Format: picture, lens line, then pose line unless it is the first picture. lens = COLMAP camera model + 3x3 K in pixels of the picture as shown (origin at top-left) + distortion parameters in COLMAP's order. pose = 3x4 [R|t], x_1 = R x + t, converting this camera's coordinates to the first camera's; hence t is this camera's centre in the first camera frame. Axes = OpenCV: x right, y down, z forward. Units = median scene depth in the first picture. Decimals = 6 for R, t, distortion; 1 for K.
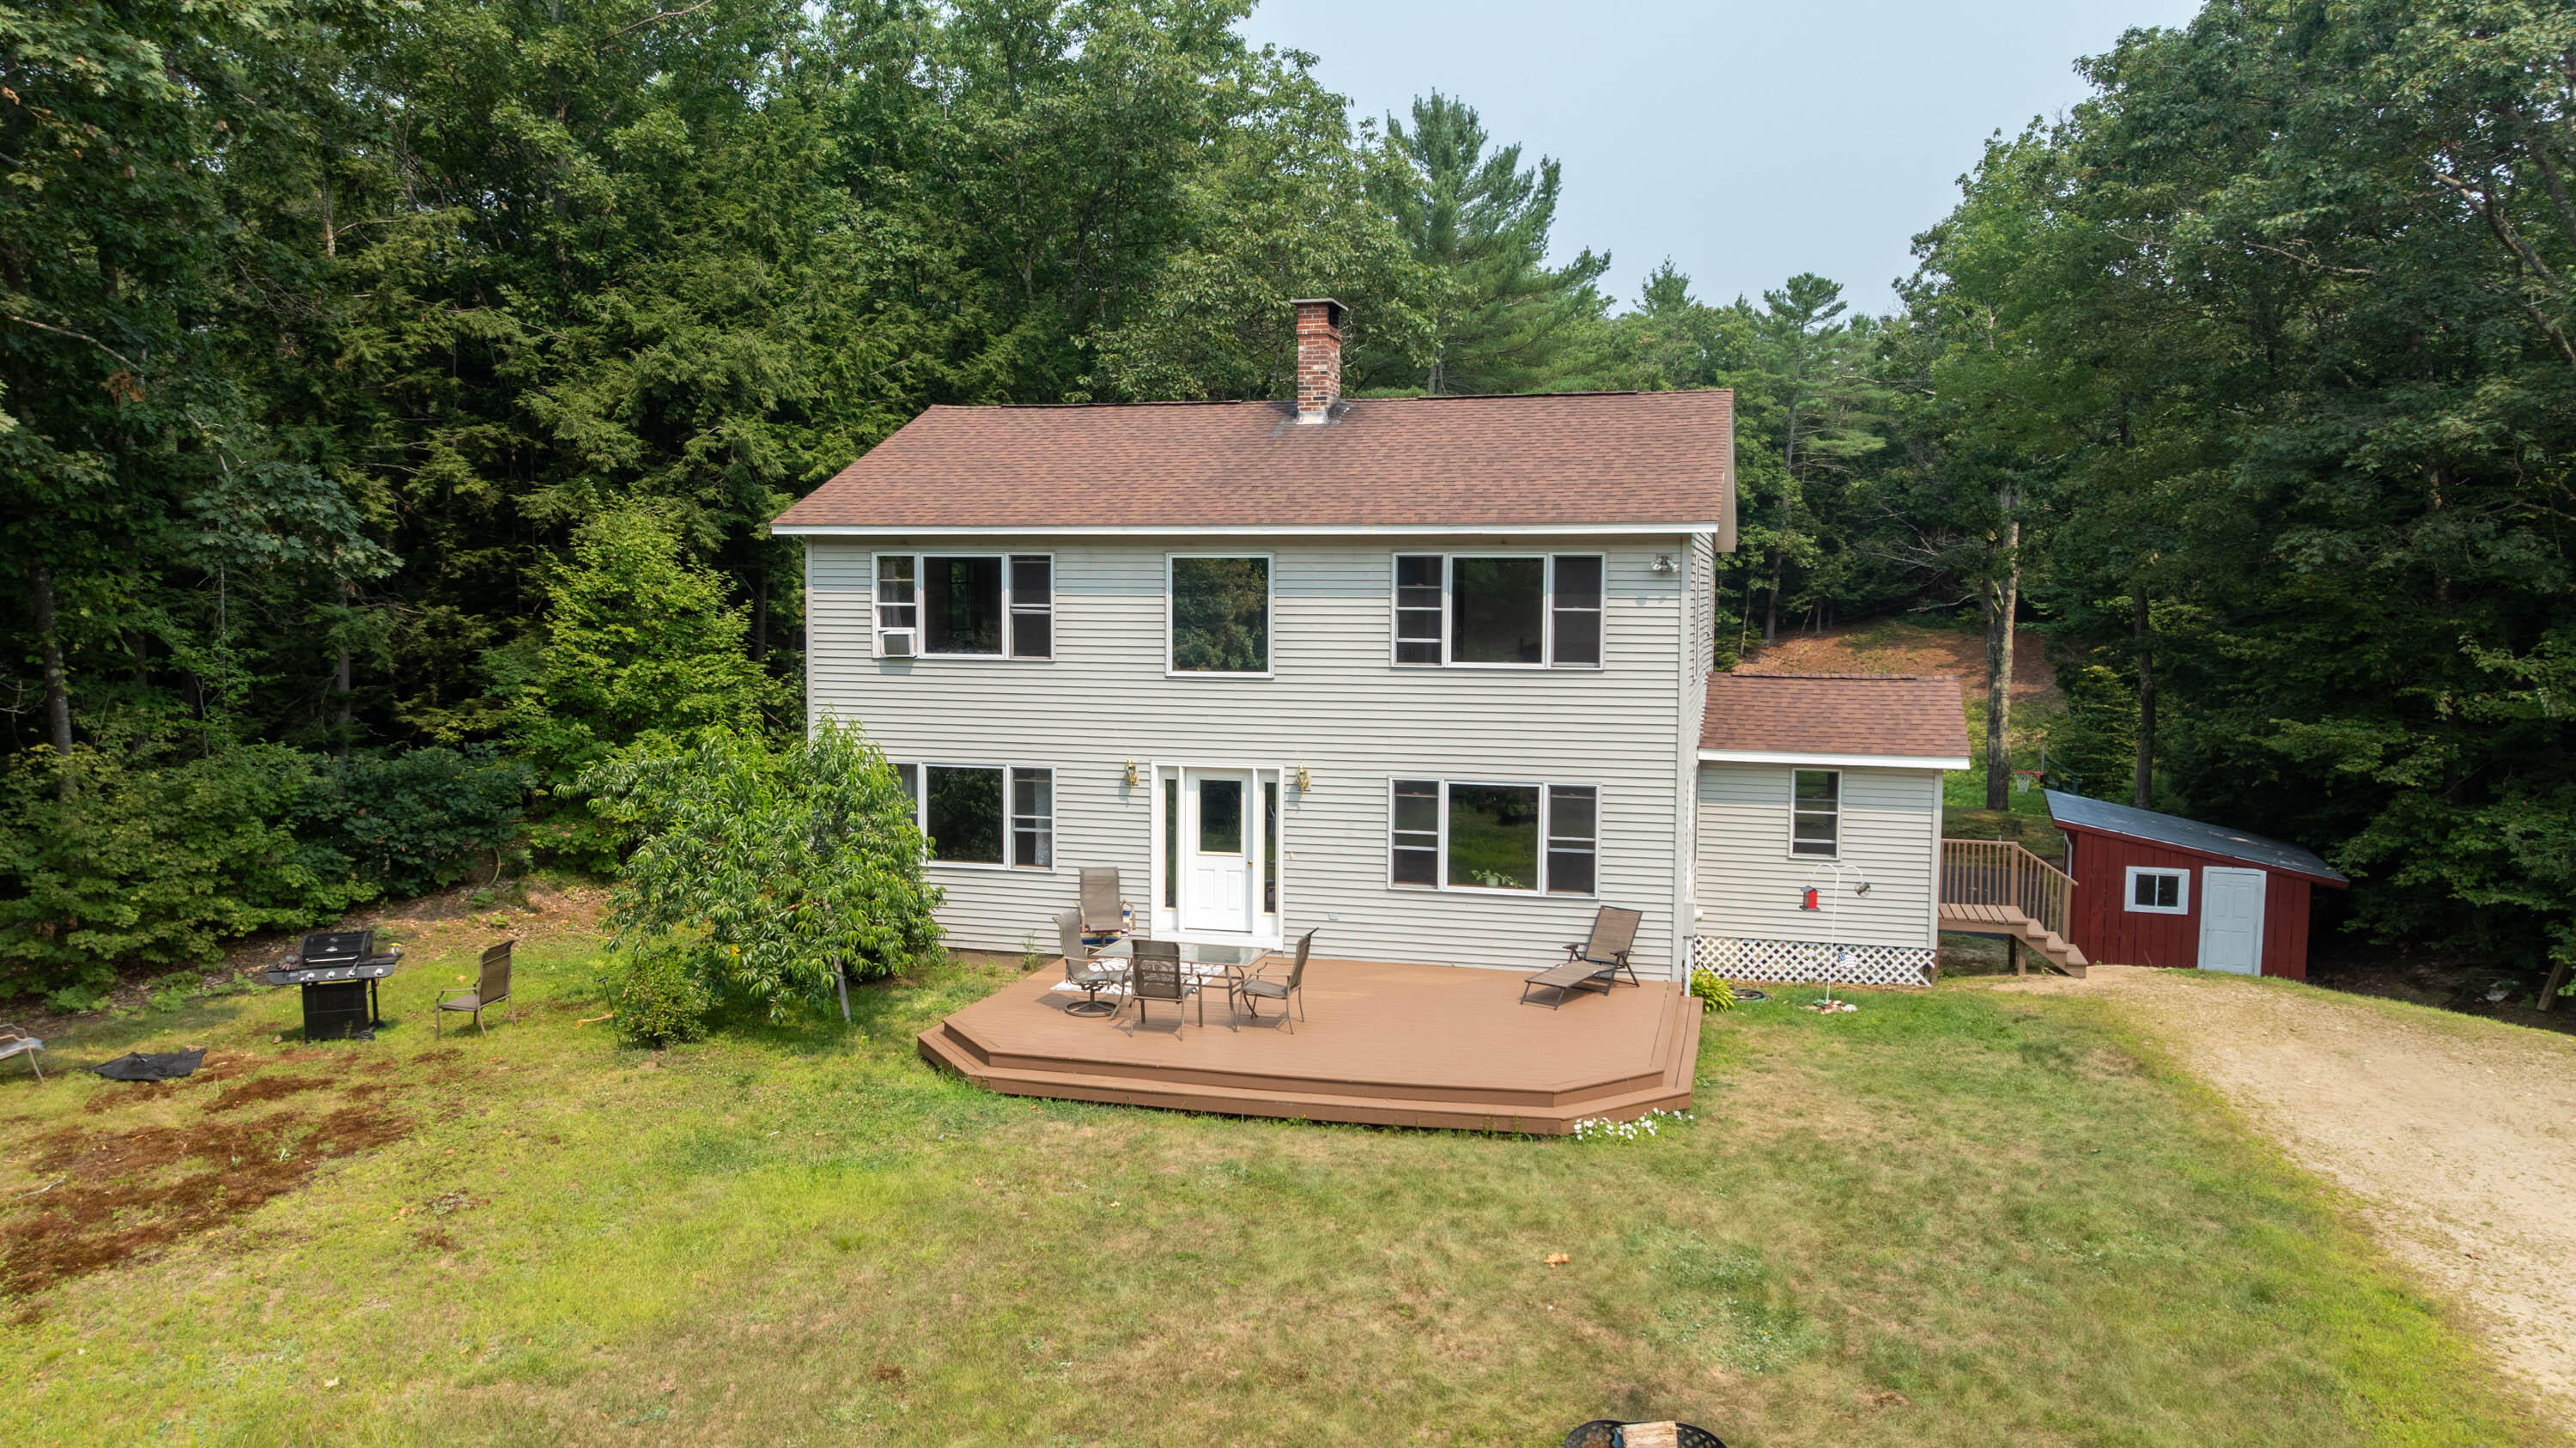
lens RADIAL K [[1819.3, 0, 1290.8], [0, 1819.3, 732.1], [0, 0, 1]] dist [-0.027781, 0.021051]
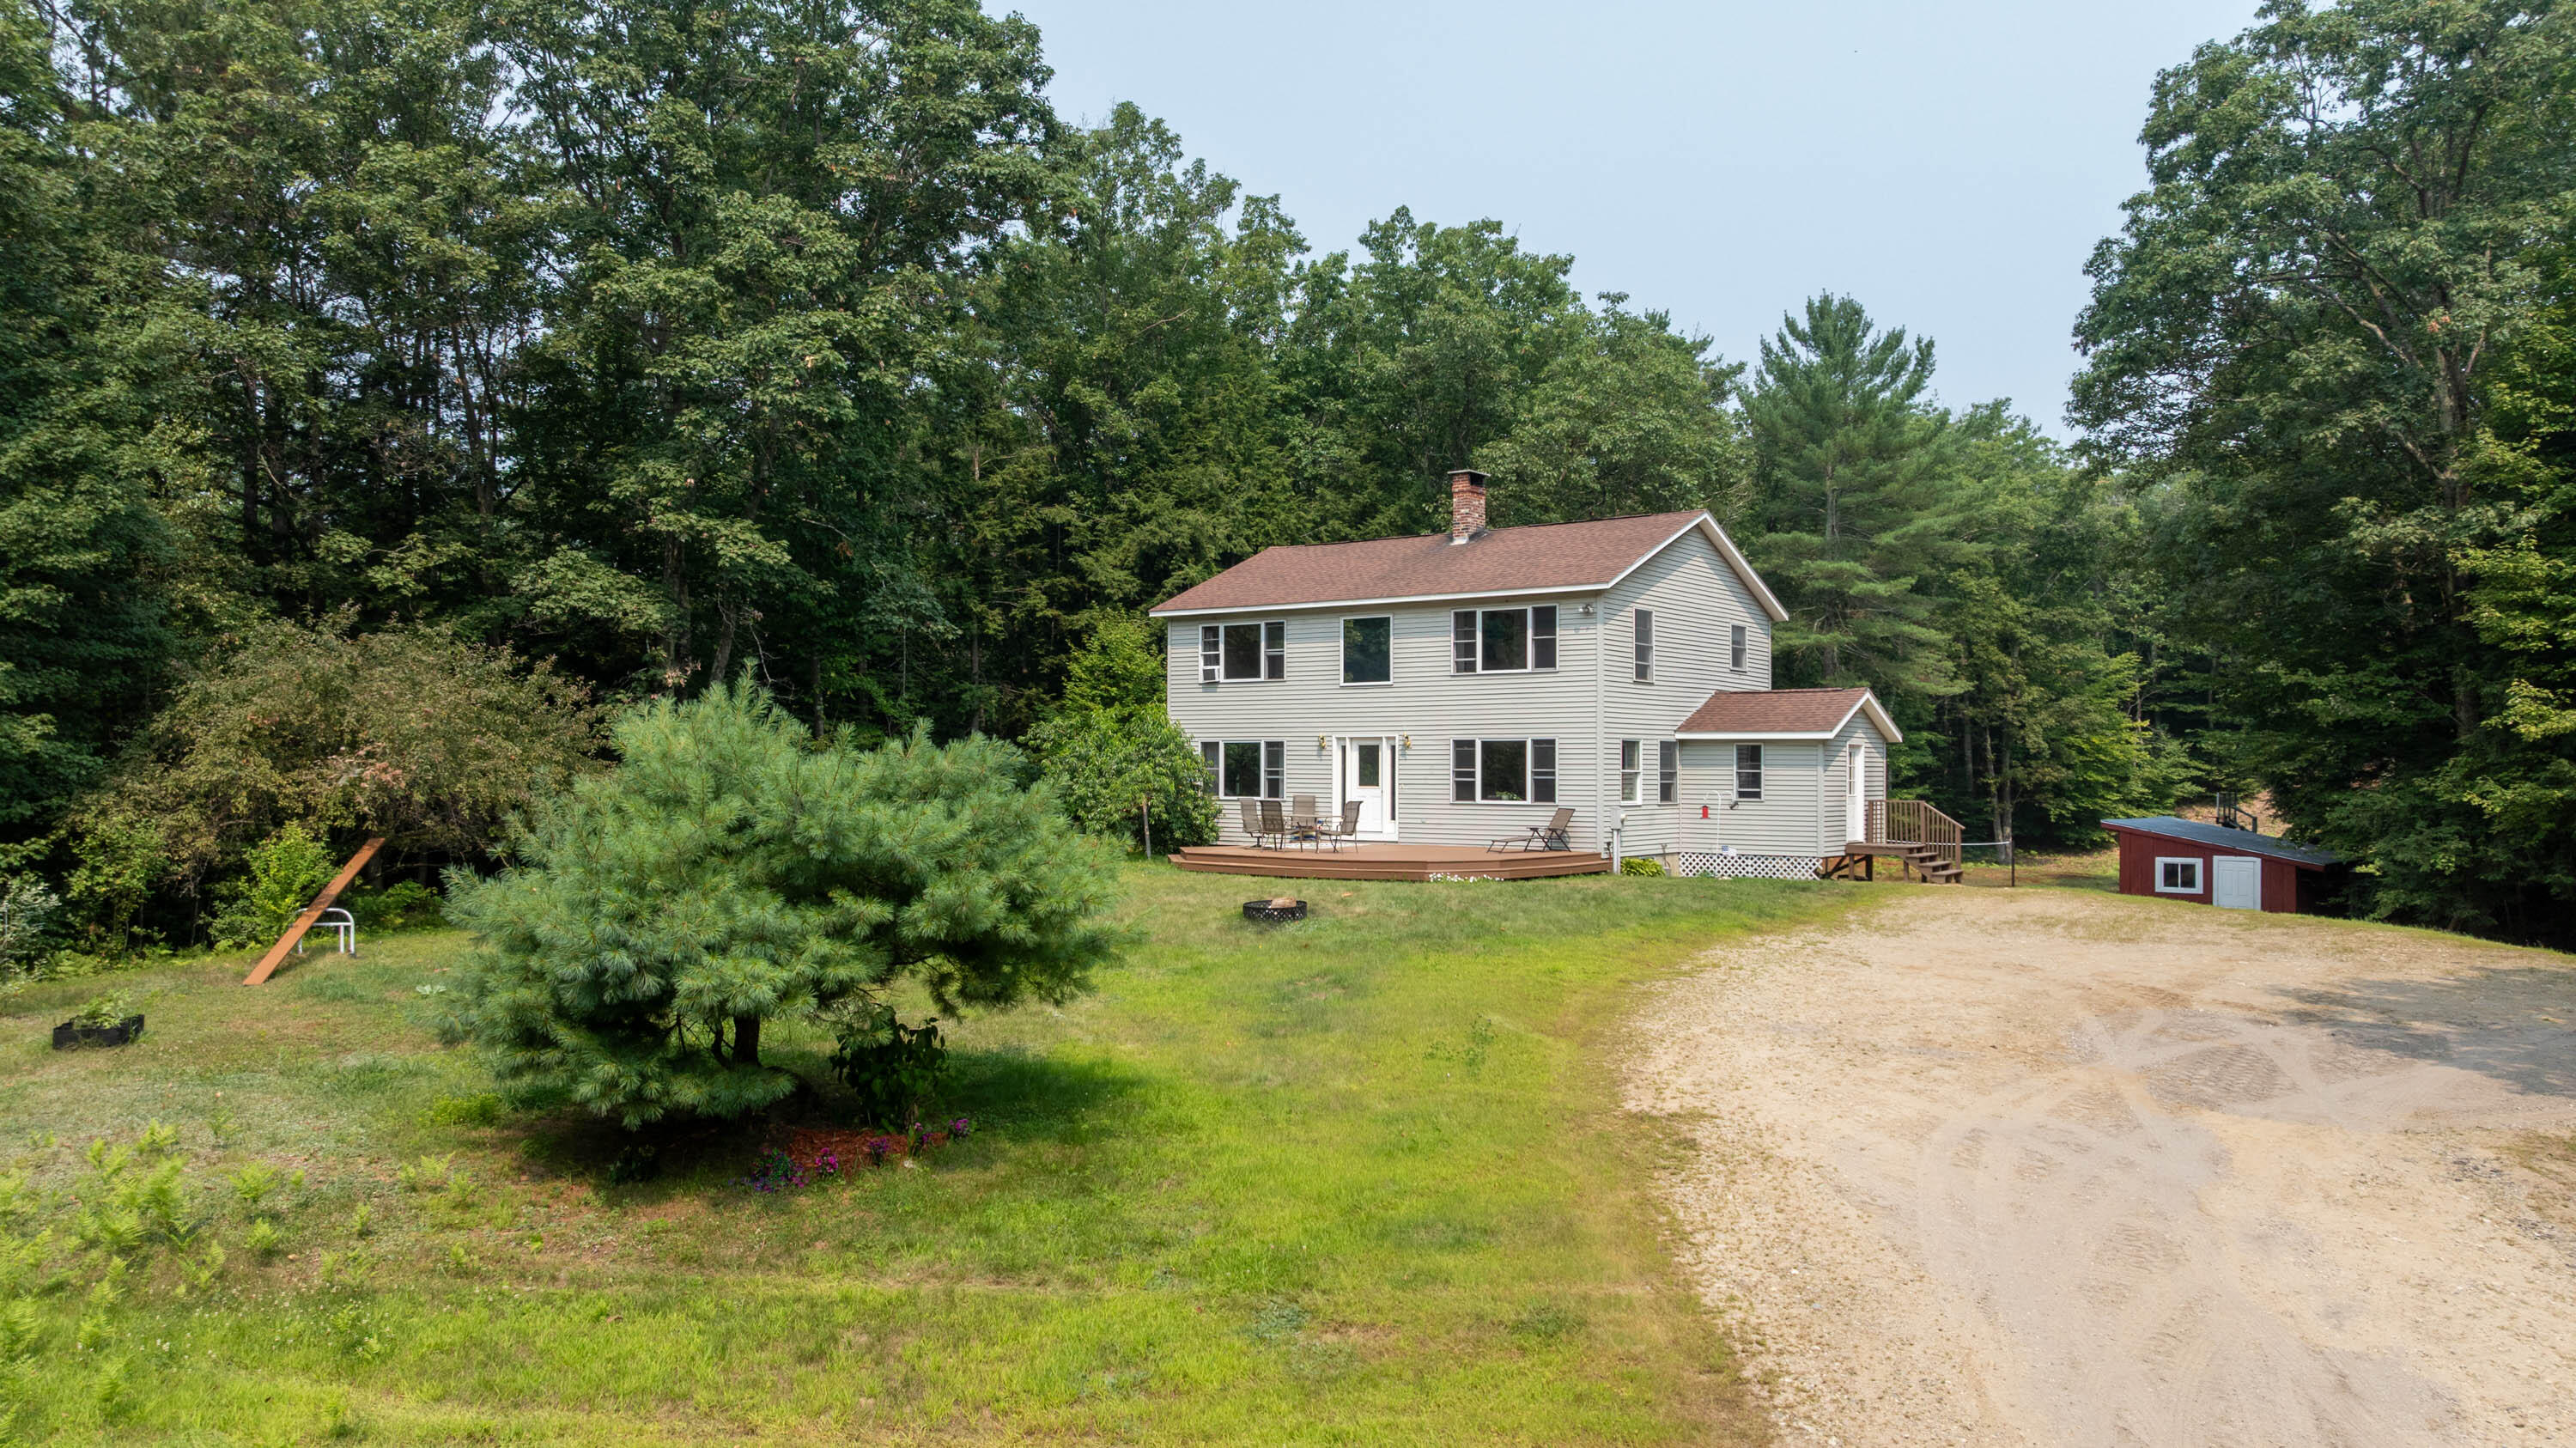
lens RADIAL K [[1819.3, 0, 1289.6], [0, 1819.3, 726.2], [0, 0, 1]] dist [-0.027781, 0.021051]
pose [[0.929823, -0.011953, -0.367813, 0.470979], [-0.025425, 0.994998, -0.096608, 0.158429], [0.367127, 0.099180, 0.924868, -0.571304]]
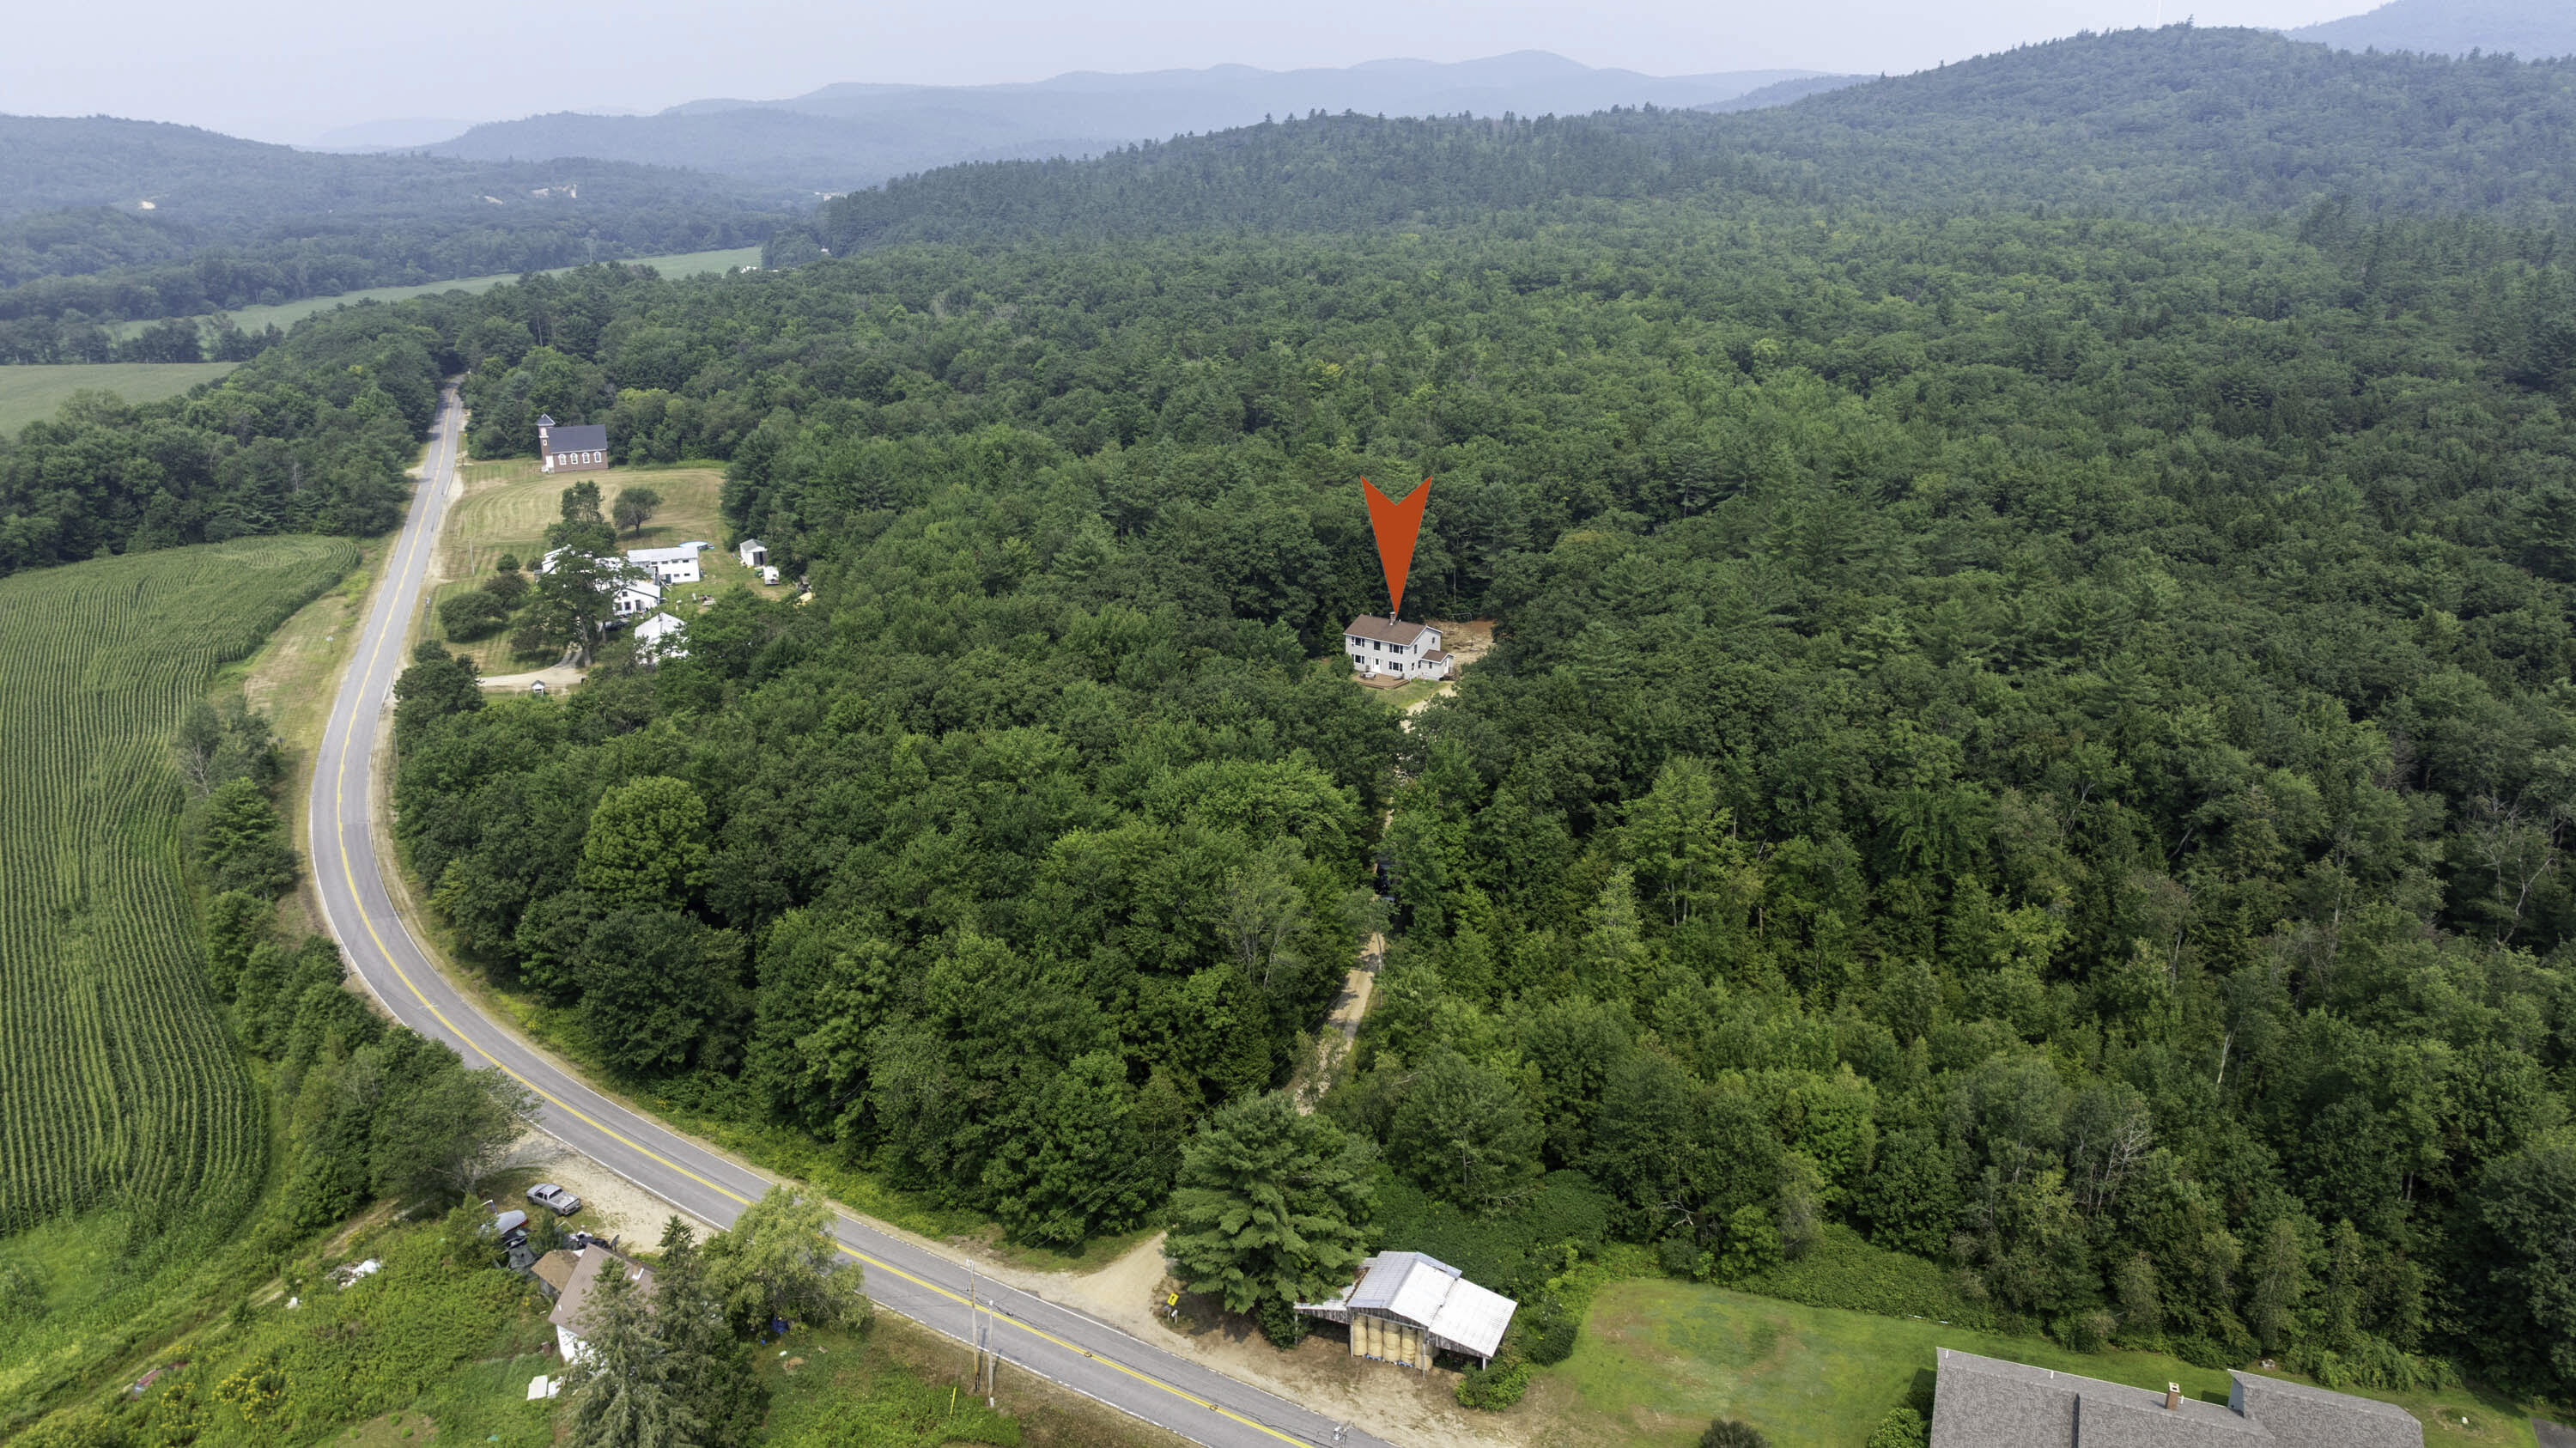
lens RADIAL K [[1819.3, 0, 1296.0], [0, 1819.3, 731.9], [0, 0, 1]] dist [-0.027781, 0.021051]
pose [[0.932264, 0.109283, -0.344878, 3.240533], [-0.027543, 0.971958, 0.233535, -2.032559], [0.360729, -0.208217, 0.909132, -9.054588]]
